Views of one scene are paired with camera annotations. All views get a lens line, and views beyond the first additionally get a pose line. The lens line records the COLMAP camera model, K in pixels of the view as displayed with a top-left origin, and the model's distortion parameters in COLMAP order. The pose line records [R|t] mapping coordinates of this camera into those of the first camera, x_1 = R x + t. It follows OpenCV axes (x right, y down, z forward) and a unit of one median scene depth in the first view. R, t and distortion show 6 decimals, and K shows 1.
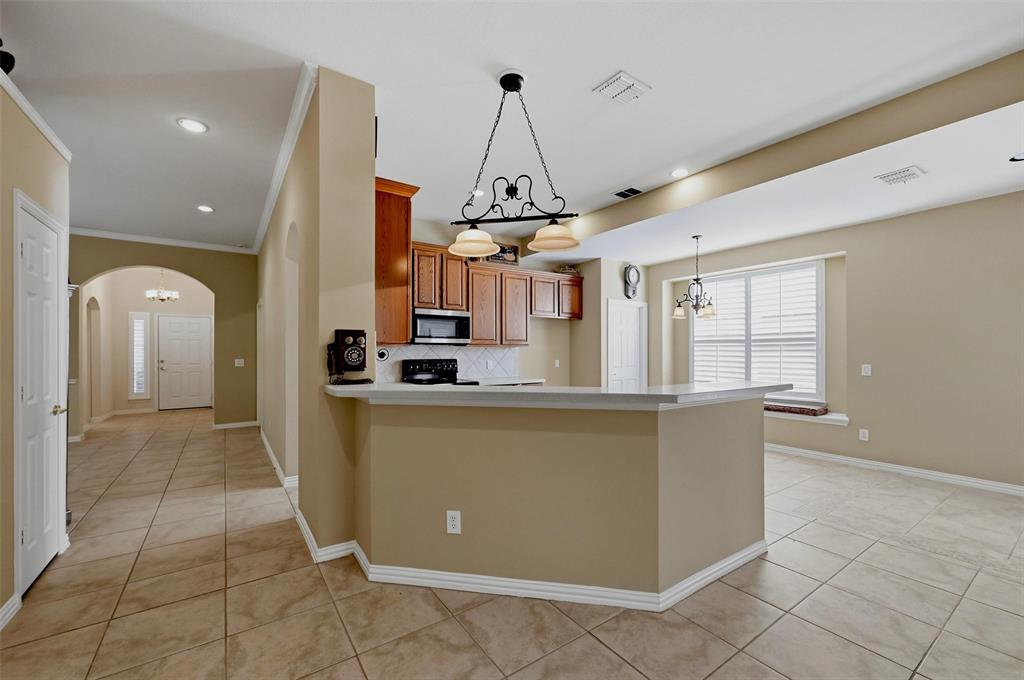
lens RADIAL K [[415.7, 0, 509.4], [0, 415.7, 347.8], [0, 0, 1]] dist [0.001644, 0.000247]
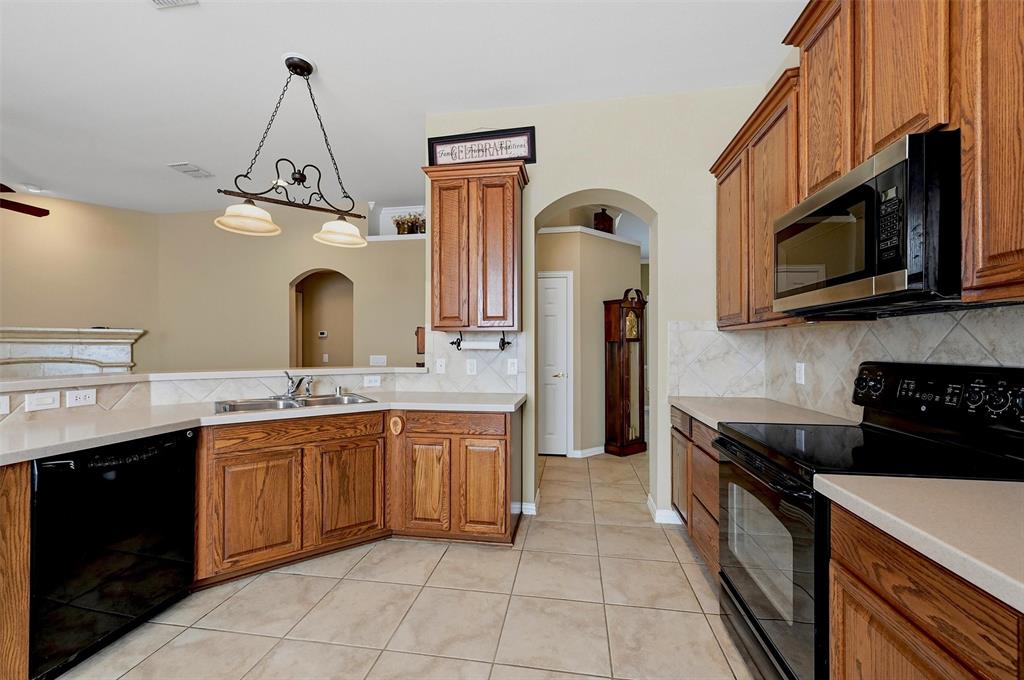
lens RADIAL K [[409.7, 0, 509.5], [0, 409.7, 349.0], [0, 0, 1]] dist [-0.000220, -0.000225]
pose [[-0.685494, 0.003888, -0.728068, 0.186175], [0.006342, 0.999980, -0.000631, 0.016916], [0.728051, -0.005050, -0.685505, 1.013175]]
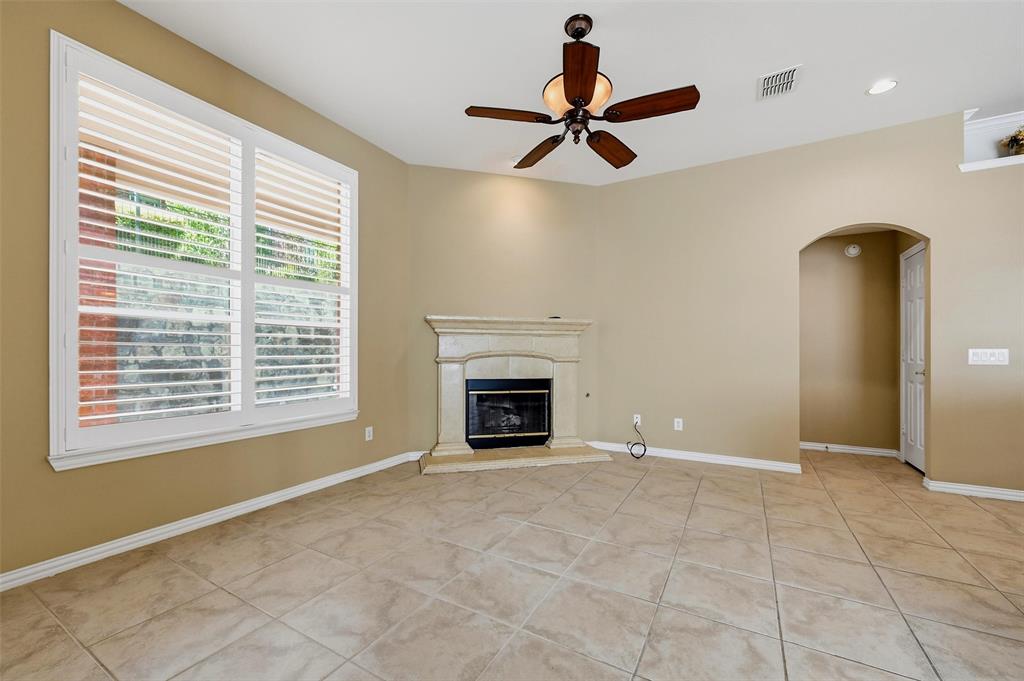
lens RADIAL K [[409.7, 0, 509.5], [0, 409.7, 349.5], [0, 0, 1]] dist [-0.000220, -0.000225]
pose [[-0.903688, -0.001184, -0.428190, 0.592156], [0.002845, 0.999957, -0.008771, 0.033851], [0.428182, -0.009144, -0.903646, 0.383904]]
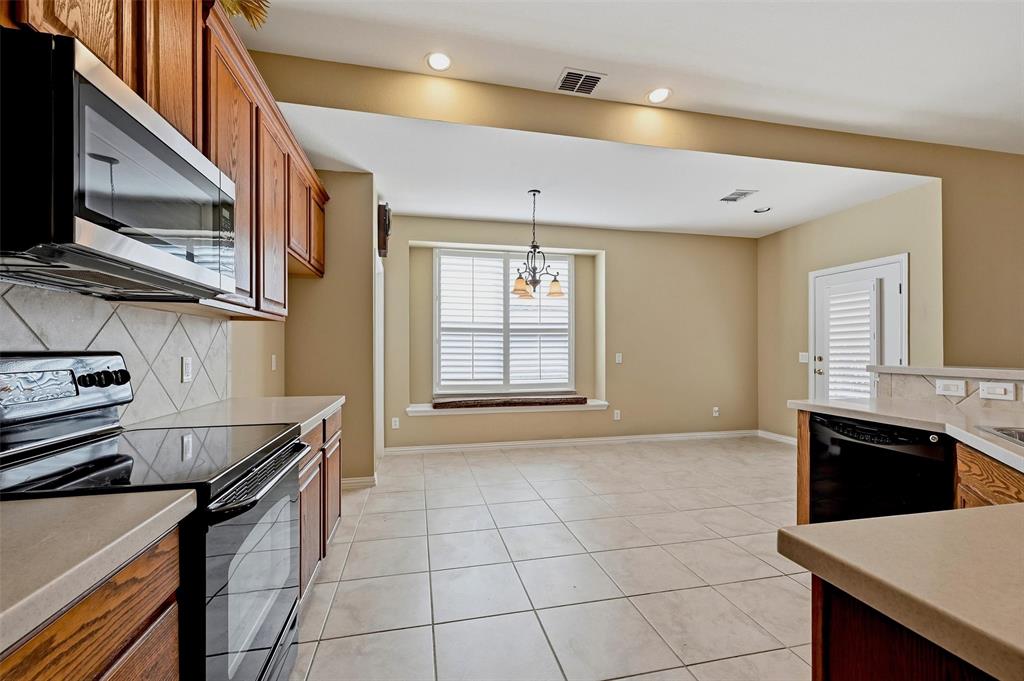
lens RADIAL K [[426.6, 0, 511.6], [0, 426.6, 349.2], [0, 0, 1]] dist [0.000125, 0.000008]
pose [[0.371930, 0.001298, 0.928260, -0.299925], [-0.007218, 0.999973, 0.001493, 0.025461], [-0.928233, -0.007255, 0.371929, 0.729490]]
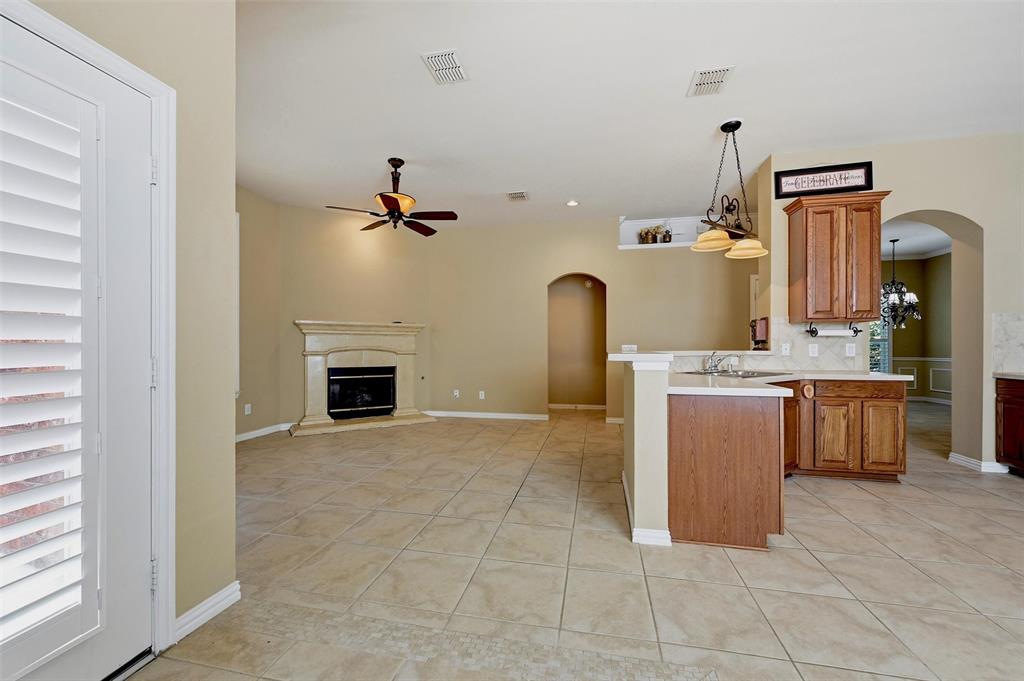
lens RADIAL K [[404.1, 0, 510.5], [0, 404.1, 345.5], [0, 0, 1]] dist [-0.000687, 0.000065]
pose [[-0.727820, 0.001574, -0.685766, 0.705802], [0.005340, 0.999980, -0.003372, 0.032773], [0.685747, -0.006117, -0.727814, 0.729205]]
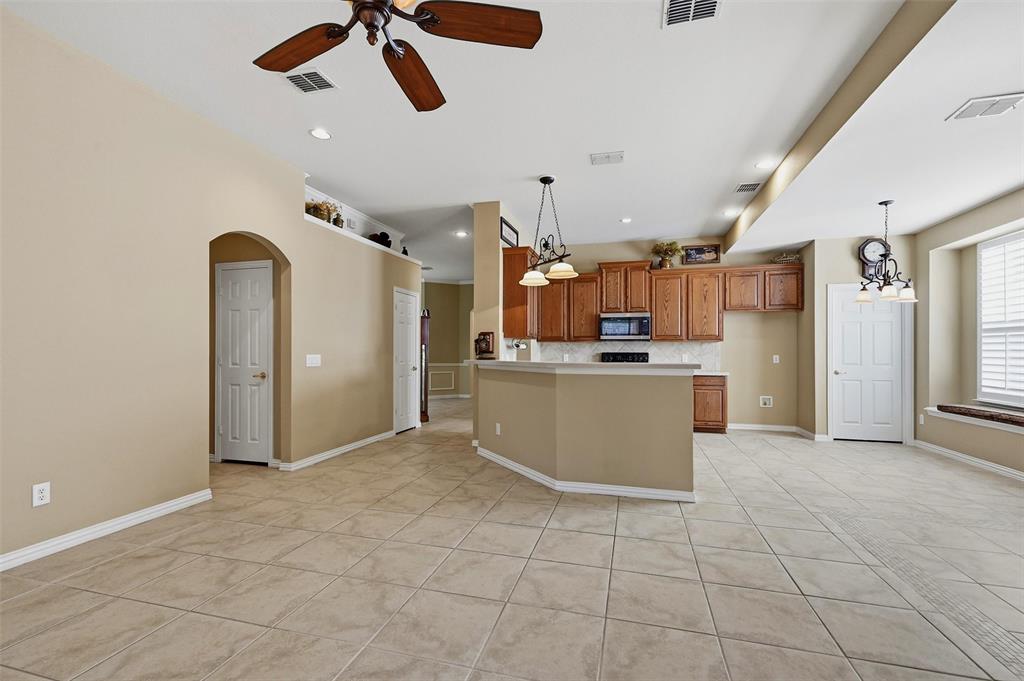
lens RADIAL K [[445.3, 0, 508.6], [0, 445.3, 348.7], [0, 0, 1]] dist [-0.000562, 0.000174]
pose [[0.639854, -0.004451, -0.768484, 0.637550], [0.002141, 0.999990, -0.004009, 0.021271], [0.768494, 0.000920, 0.639857, -0.127029]]
